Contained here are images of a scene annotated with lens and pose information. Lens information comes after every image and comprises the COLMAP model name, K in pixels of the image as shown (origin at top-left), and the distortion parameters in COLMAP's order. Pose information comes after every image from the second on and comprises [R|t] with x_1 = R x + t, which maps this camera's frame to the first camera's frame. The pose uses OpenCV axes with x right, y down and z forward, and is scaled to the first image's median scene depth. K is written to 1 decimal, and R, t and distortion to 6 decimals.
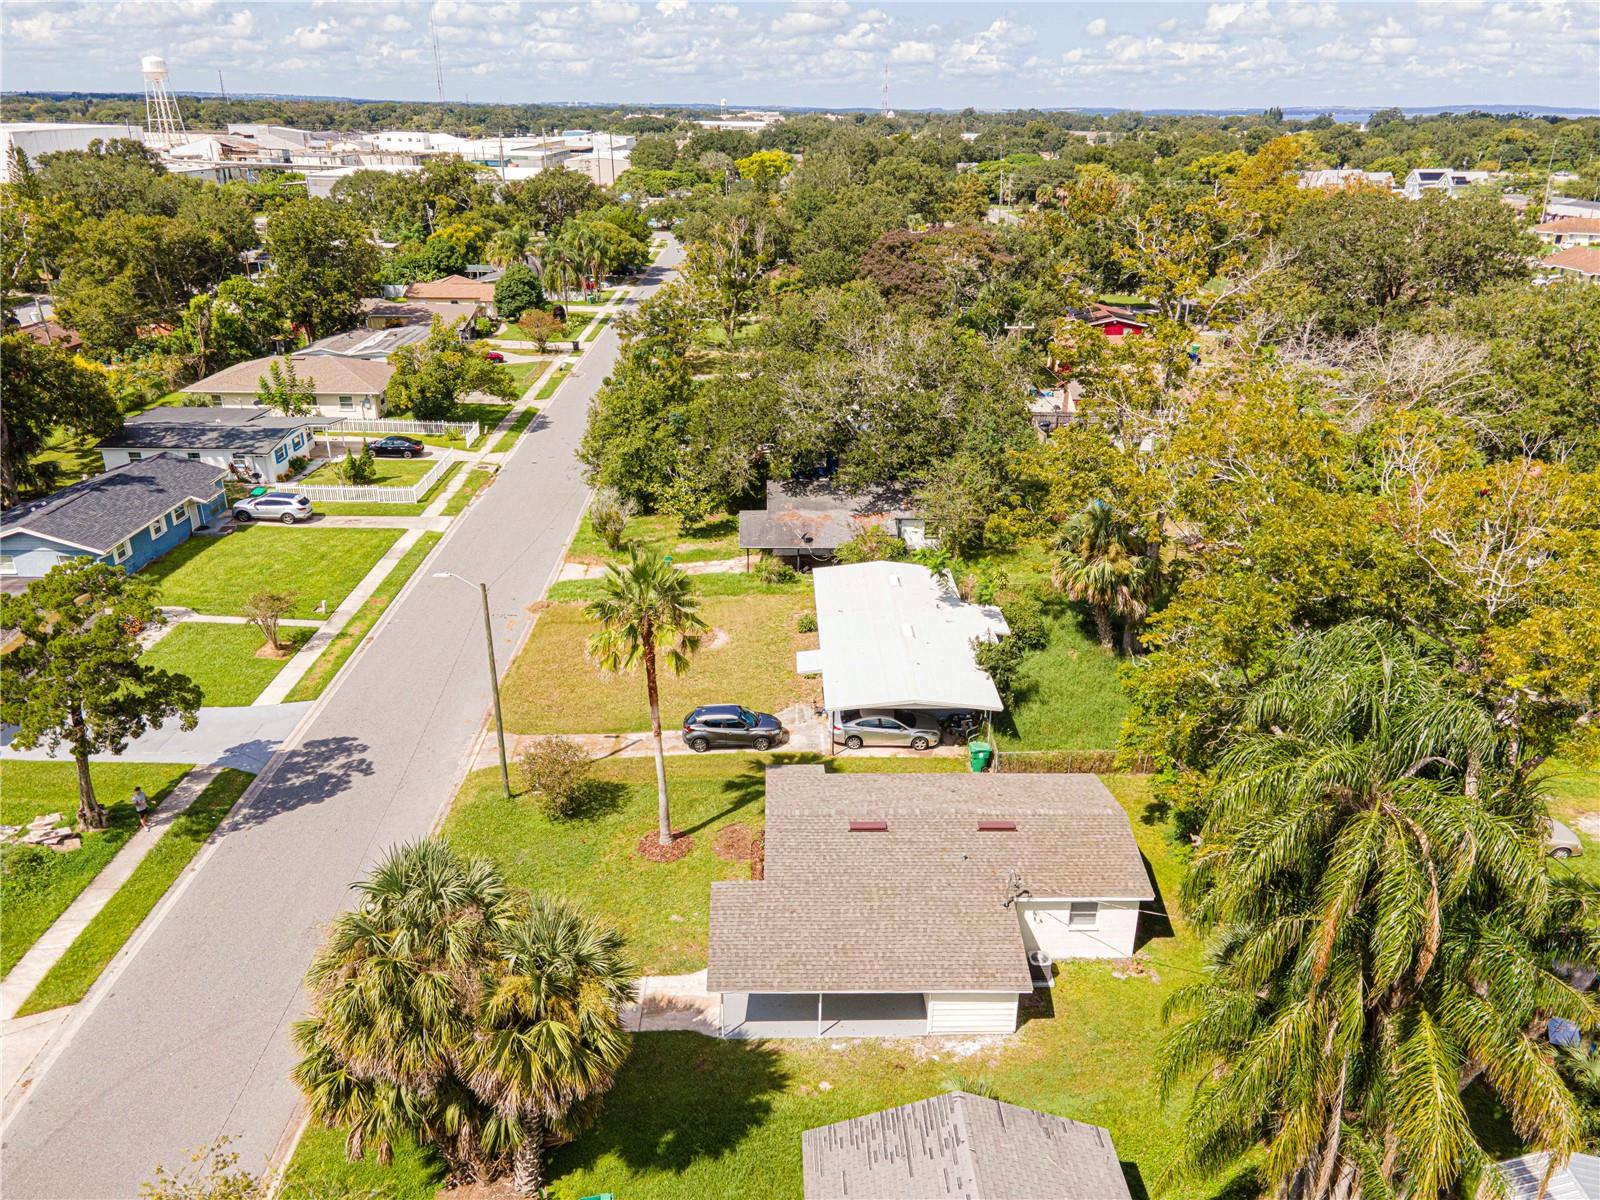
lens RADIAL K [[1155.3, 0, 800.0], [0, 1155.3, 600.0], [0, 0, 1]] dist [0.031858, 0.024500]
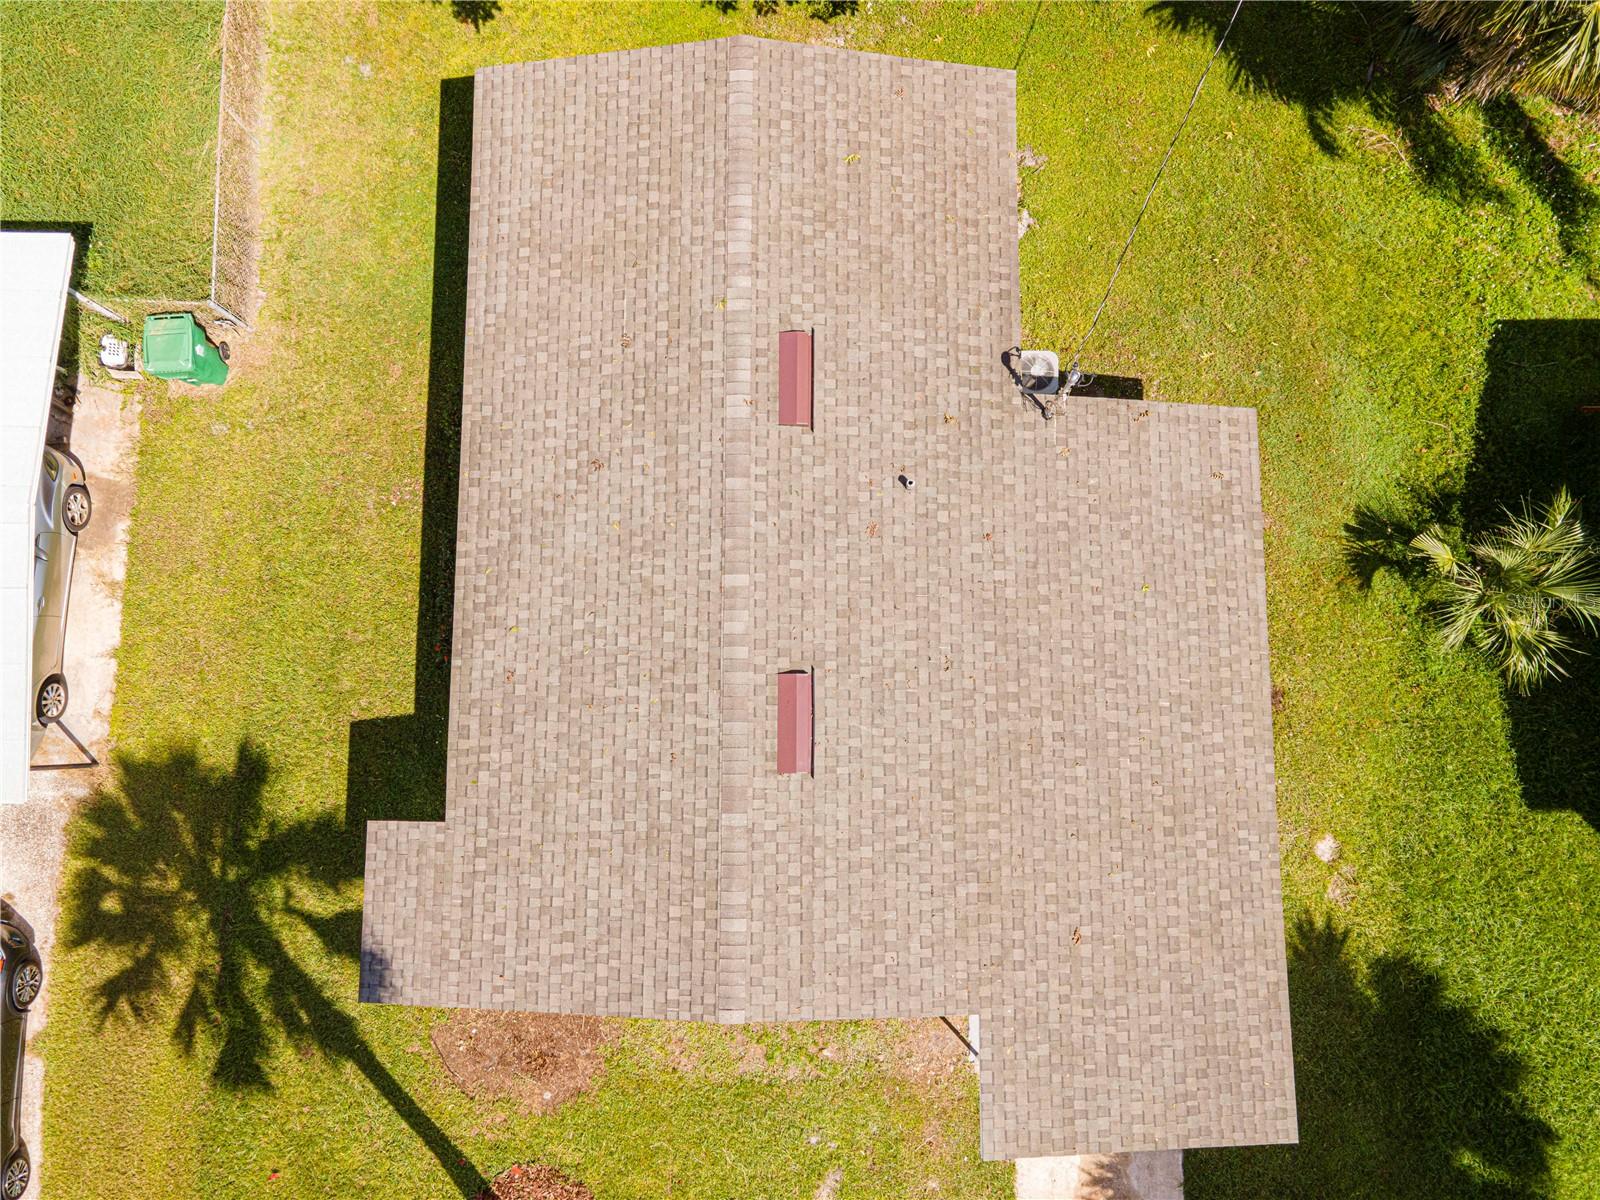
lens RADIAL K [[1155.3, 0, 800.0], [0, 1155.3, 600.0], [0, 0, 1]] dist [0.031858, 0.024500]
pose [[0.030775, -0.993048, 0.113614, 0.040242], [0.398100, 0.116441, 0.909922, -0.096742], [-0.916826, 0.017226, 0.398916, 0.604356]]
